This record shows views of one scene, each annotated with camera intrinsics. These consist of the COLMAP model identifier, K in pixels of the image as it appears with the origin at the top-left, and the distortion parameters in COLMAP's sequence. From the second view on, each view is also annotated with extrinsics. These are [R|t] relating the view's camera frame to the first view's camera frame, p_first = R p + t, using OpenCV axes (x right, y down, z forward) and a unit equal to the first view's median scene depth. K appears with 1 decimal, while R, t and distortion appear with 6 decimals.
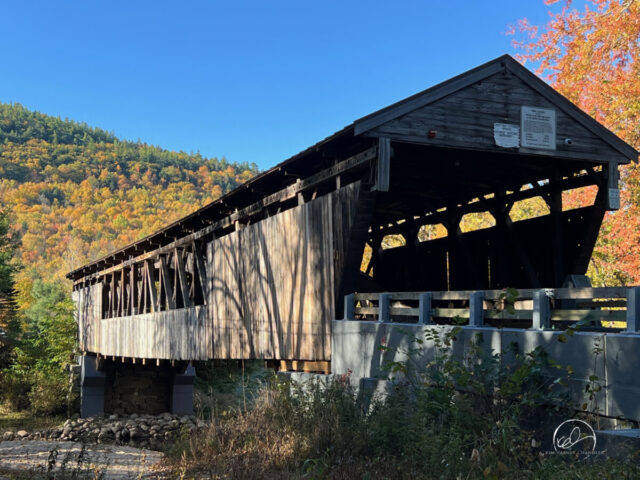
lens RADIAL K [[920.0, 0, 320.0], [0, 920.0, 240.0], [0, 0, 1]] dist [0.131988, -0.078817]
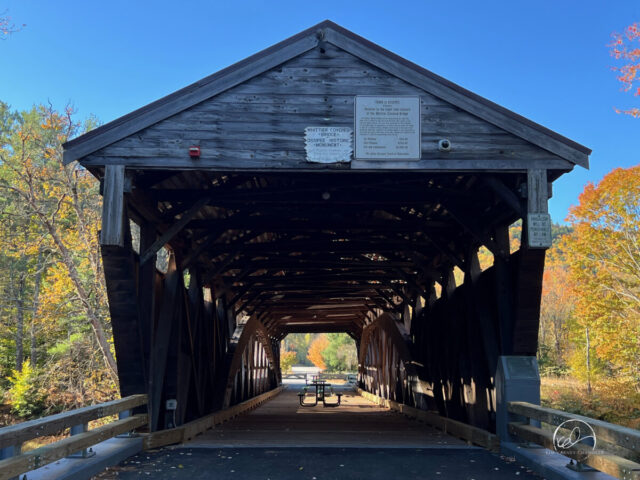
lens RADIAL K [[696.2, 0, 320.0], [0, 696.2, 240.0], [0, 0, 1]] dist [0.110176, -0.013597]
pose [[0.921044, -0.071805, -0.382783, 0.371342], [0.043054, 0.995605, -0.083169, -0.007868], [0.387072, 0.060122, 0.920087, 0.556679]]
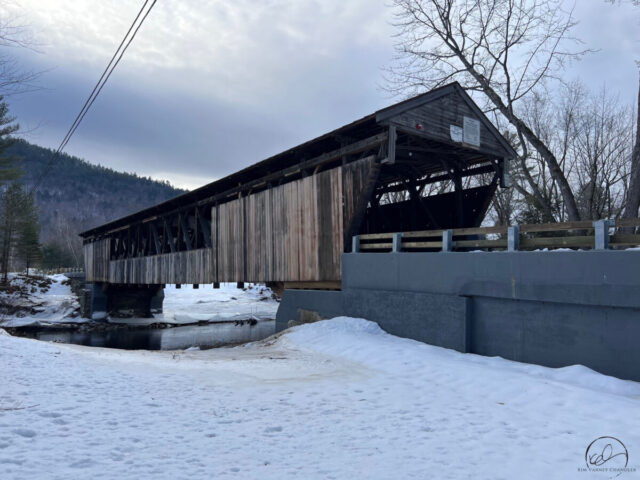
lens RADIAL K [[473.1, 0, 322.3], [0, 473.1, 242.5], [0, 0, 1]] dist [0.085394, -0.090626]
pose [[0.968340, 0.018035, 0.248983, -0.205199], [-0.025909, 0.999261, 0.028387, 0.049674], [-0.248287, -0.033939, 0.968092, 0.281068]]
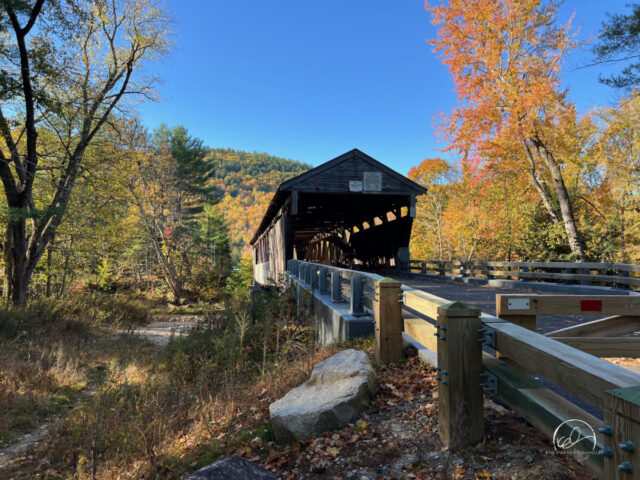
lens RADIAL K [[473.1, 0, 322.3], [0, 473.1, 242.5], [0, 0, 1]] dist [0.085394, -0.090626]
pose [[0.979954, -0.028795, -0.197132, 0.336513], [0.039368, 0.997977, 0.049924, -0.038625], [0.195296, -0.056684, 0.979105, -0.112328]]
